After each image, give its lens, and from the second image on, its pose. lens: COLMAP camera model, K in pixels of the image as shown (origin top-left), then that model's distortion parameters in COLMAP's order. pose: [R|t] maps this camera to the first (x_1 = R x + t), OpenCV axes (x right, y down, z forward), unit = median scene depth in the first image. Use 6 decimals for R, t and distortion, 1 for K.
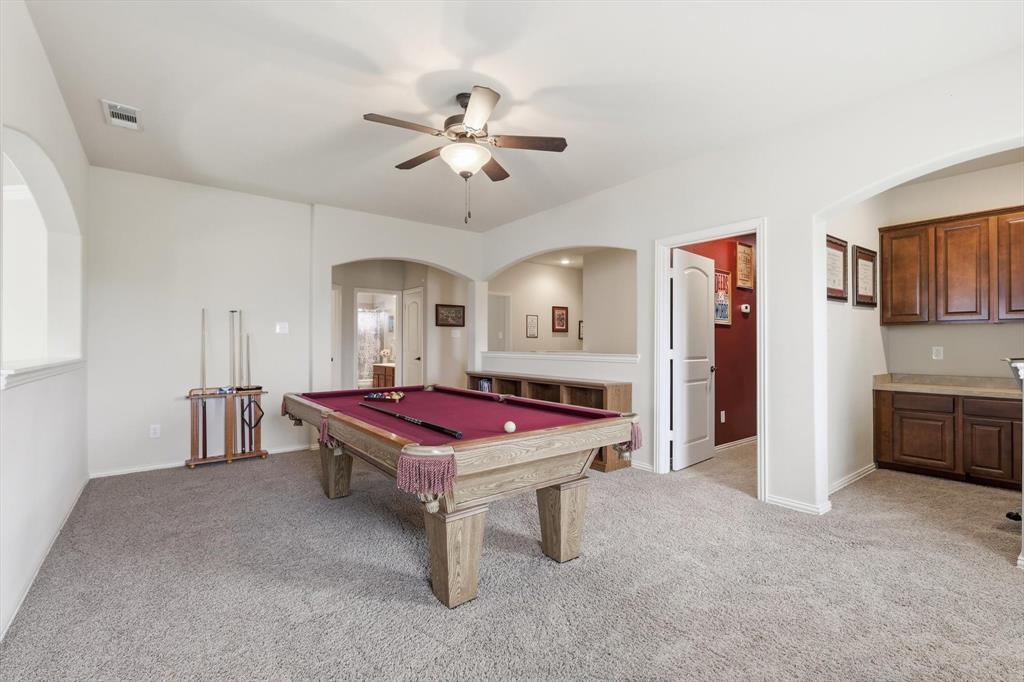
lens RADIAL K [[452.5, 0, 510.6], [0, 452.5, 341.1], [0, 0, 1]] dist [0.001573, 0.000041]
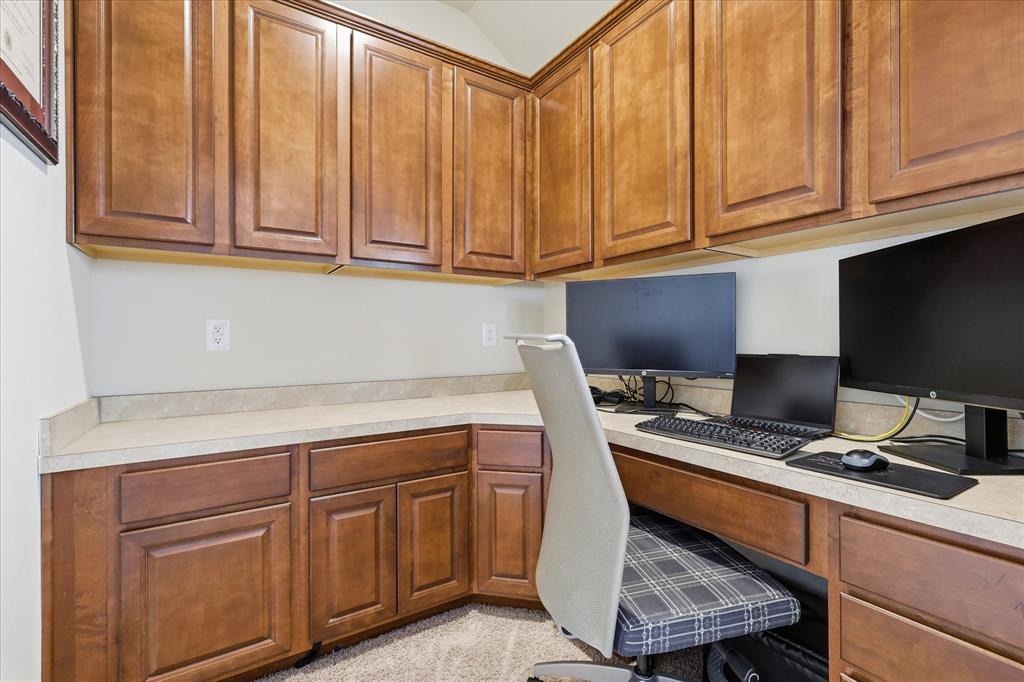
lens RADIAL K [[452.5, 0, 511.8], [0, 452.5, 338.0], [0, 0, 1]] dist [0.001573, 0.000041]
pose [[0.081722, 0.000488, 0.996655, 0.580913], [-0.000854, 1.000000, -0.000420, 0.029814], [-0.996655, -0.000817, 0.081722, 0.732121]]
